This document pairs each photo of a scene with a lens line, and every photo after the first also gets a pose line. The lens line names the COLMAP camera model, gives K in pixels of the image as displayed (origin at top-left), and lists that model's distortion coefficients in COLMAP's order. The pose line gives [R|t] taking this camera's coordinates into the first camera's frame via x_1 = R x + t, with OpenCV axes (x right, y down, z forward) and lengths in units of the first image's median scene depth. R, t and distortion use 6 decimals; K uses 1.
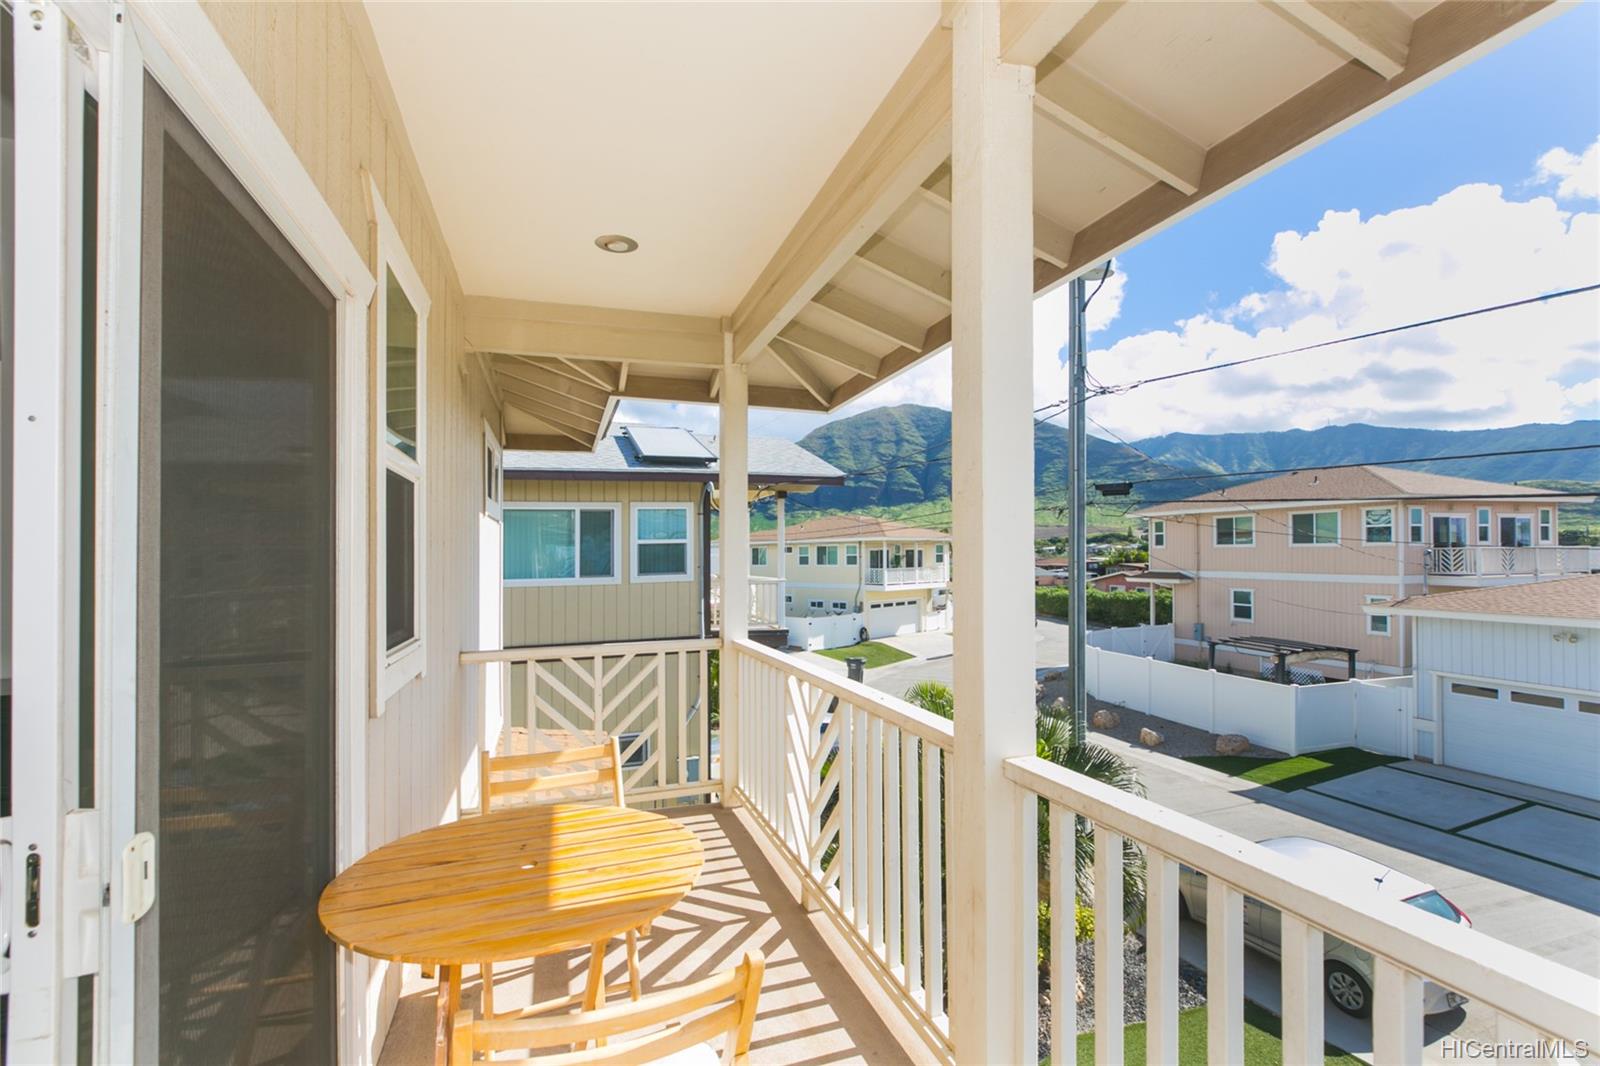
lens RADIAL K [[730.8, 0, 797.6], [0, 730.8, 549.7], [0, 0, 1]] dist [0.002021, 0.000461]
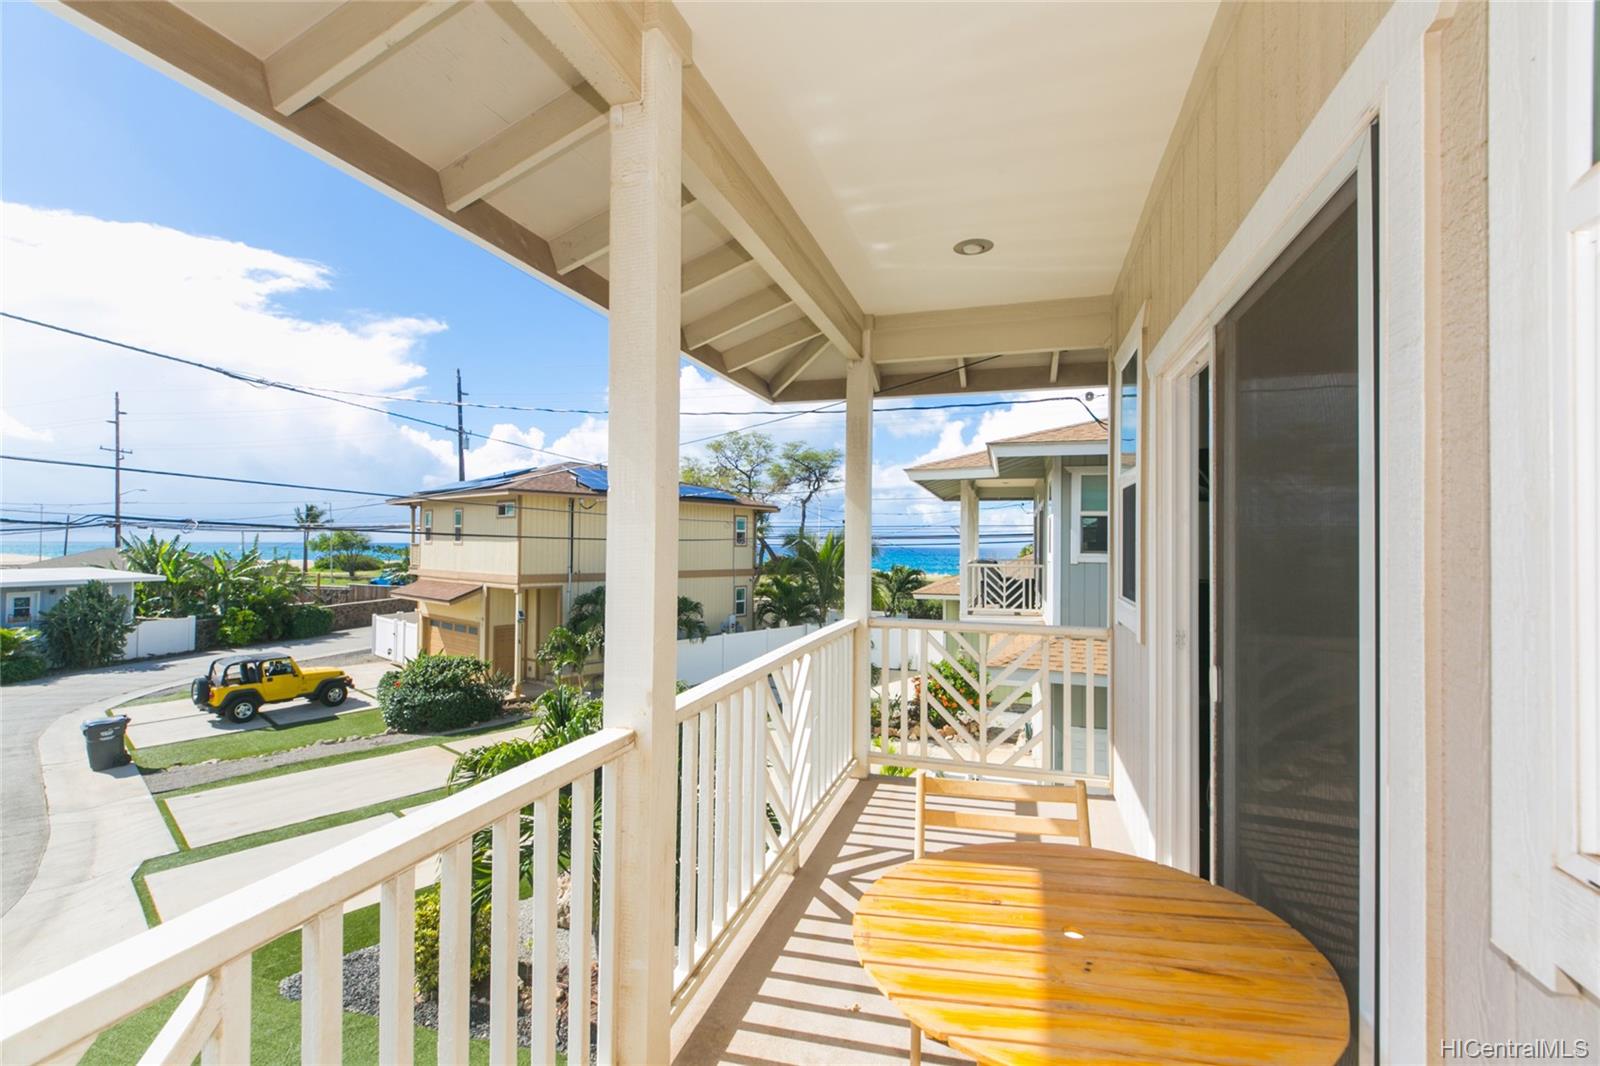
lens RADIAL K [[730.8, 0, 797.6], [0, 730.8, 549.7], [0, 0, 1]] dist [0.002021, 0.000461]
pose [[-0.822606, 0.005834, 0.568581, -0.563629], [0.001458, 0.999966, -0.008150, 0.036179], [-0.568609, -0.005876, -0.822587, 1.776084]]
